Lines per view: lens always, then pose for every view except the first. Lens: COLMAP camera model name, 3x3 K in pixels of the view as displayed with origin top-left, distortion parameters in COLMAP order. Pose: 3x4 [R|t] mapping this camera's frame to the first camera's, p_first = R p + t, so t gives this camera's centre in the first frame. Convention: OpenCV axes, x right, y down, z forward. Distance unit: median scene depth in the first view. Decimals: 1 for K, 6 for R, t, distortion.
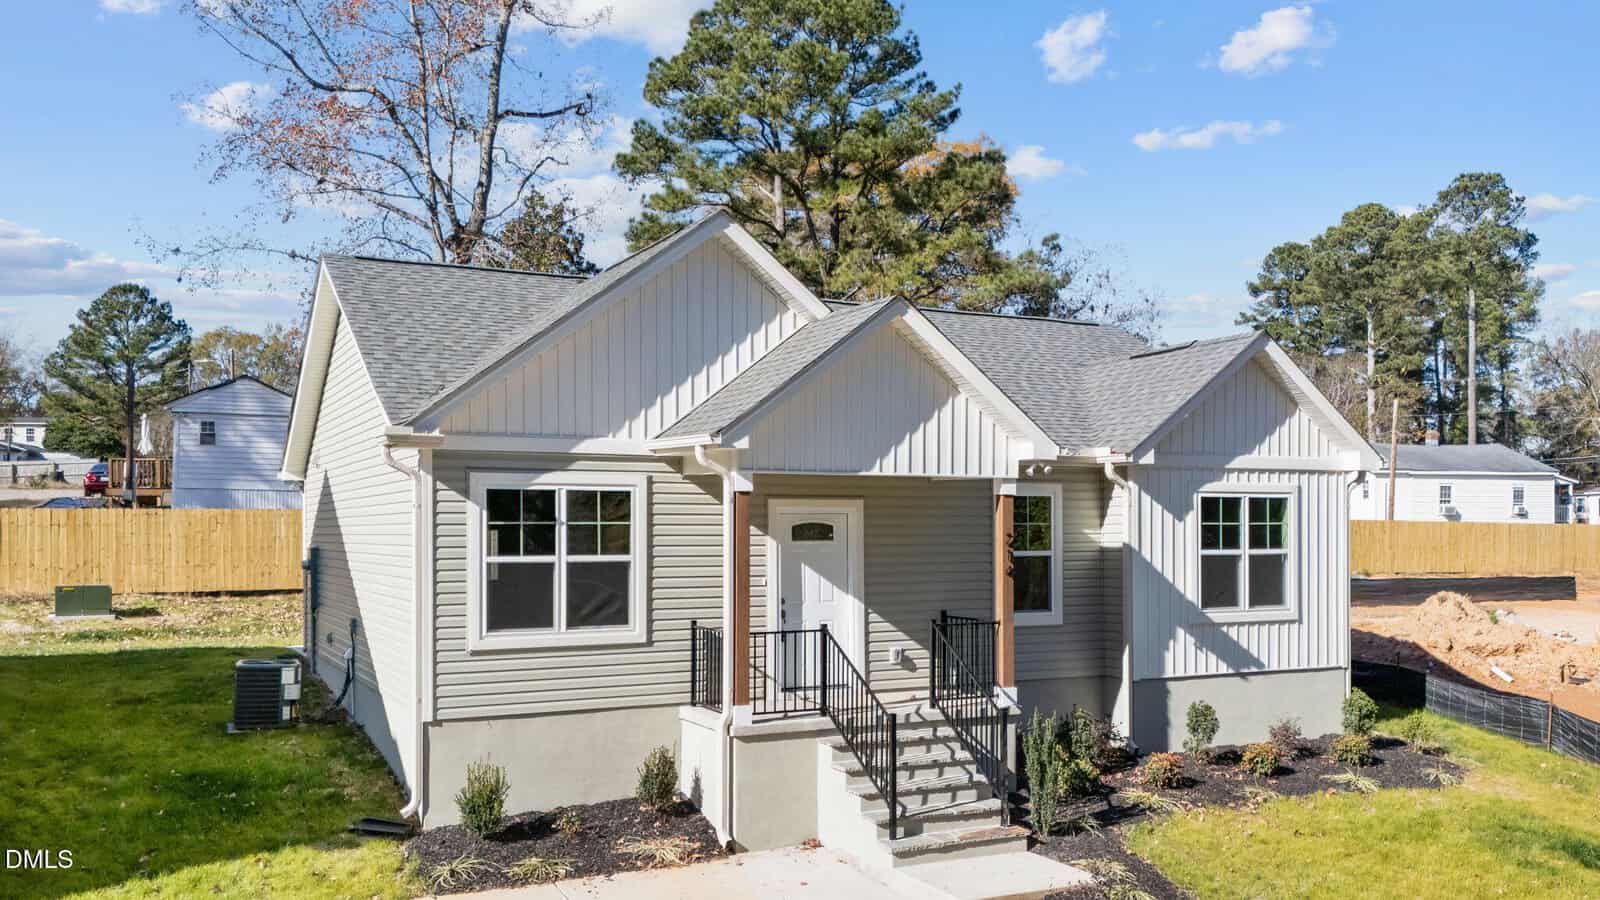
lens RADIAL K [[1353.6, 0, 867.3], [0, 1353.6, 516.7], [0, 0, 1]] dist [0.091241, -0.029527]
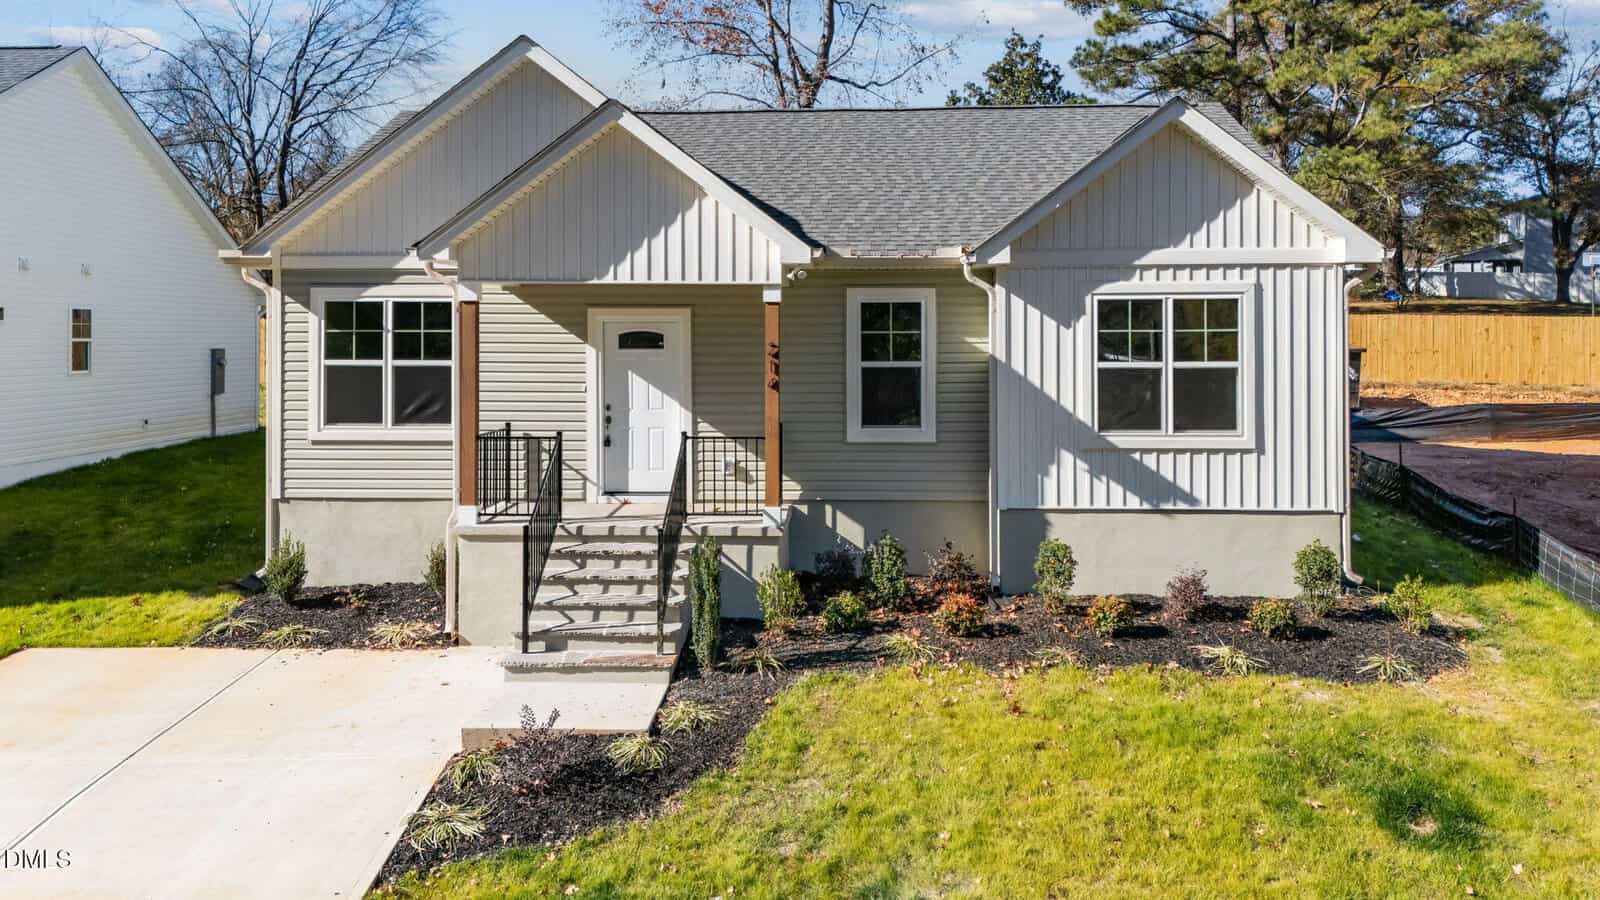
lens RADIAL K [[1186.5, 0, 808.3], [0, 1186.5, 336.7], [0, 0, 1]] dist [0.043703, -0.000526]
pose [[0.859973, 0.002695, -0.510333, 0.544869], [0.003939, 0.999921, 0.011919, -0.001183], [0.510325, -0.012260, 0.859894, 0.310892]]
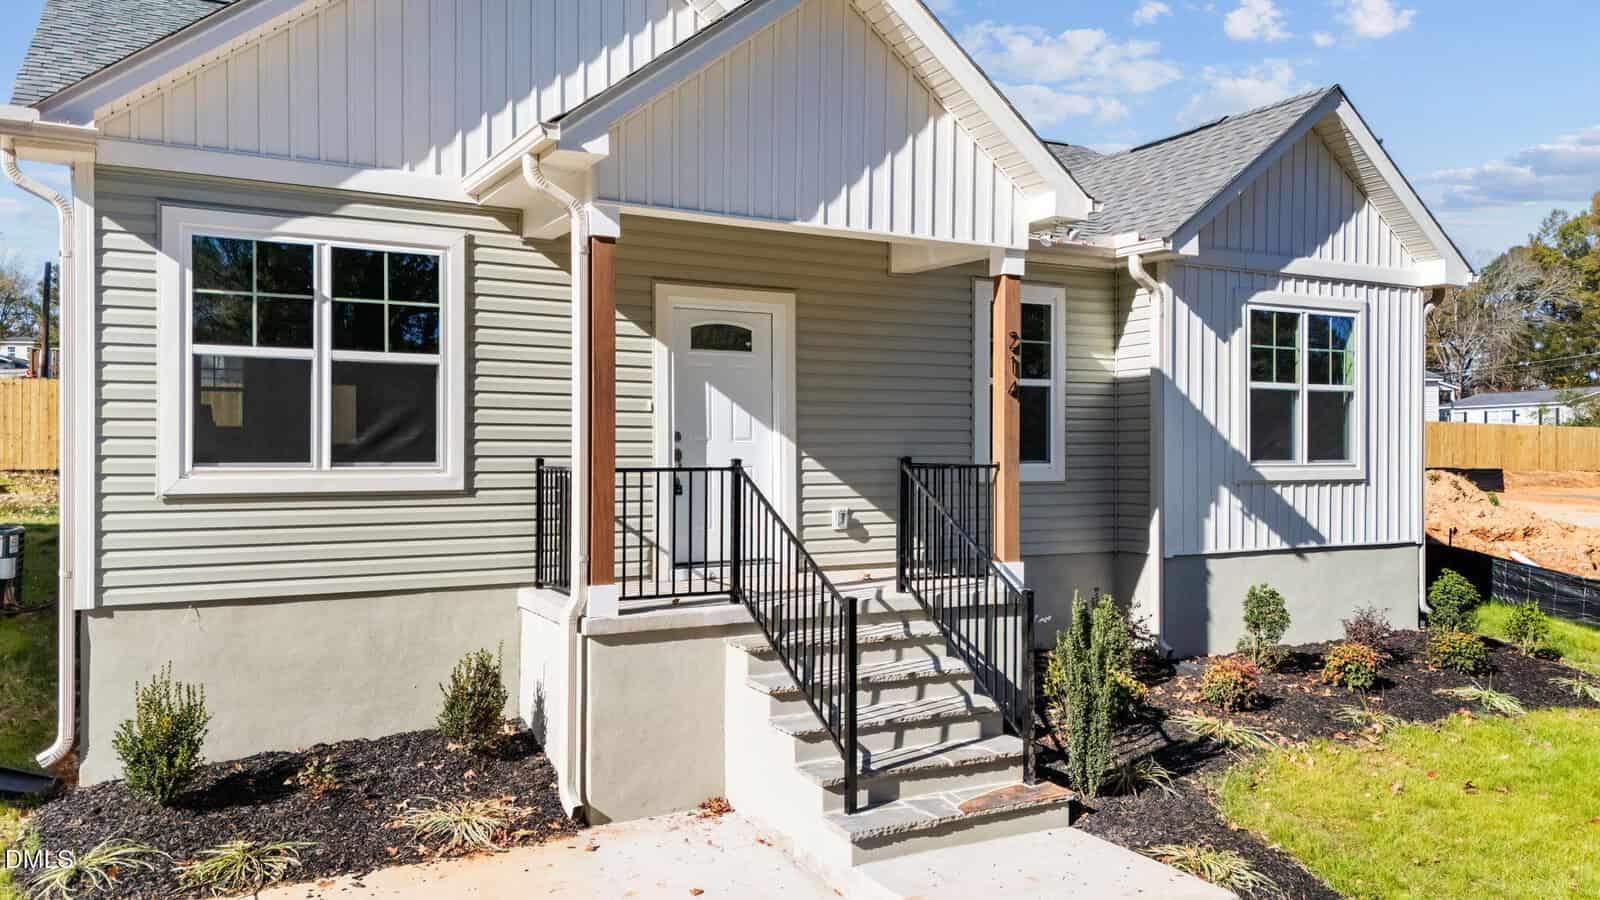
lens RADIAL K [[1165.2, 0, 790.6], [0, 1165.2, 439.6], [0, 0, 1]] dist [0.039898, 0.007342]
pose [[0.999972, 0.003675, 0.006474, -0.009263], [-0.003677, 0.999993, 0.000270, 0.065676], [-0.006473, -0.000294, 0.999979, 0.424856]]
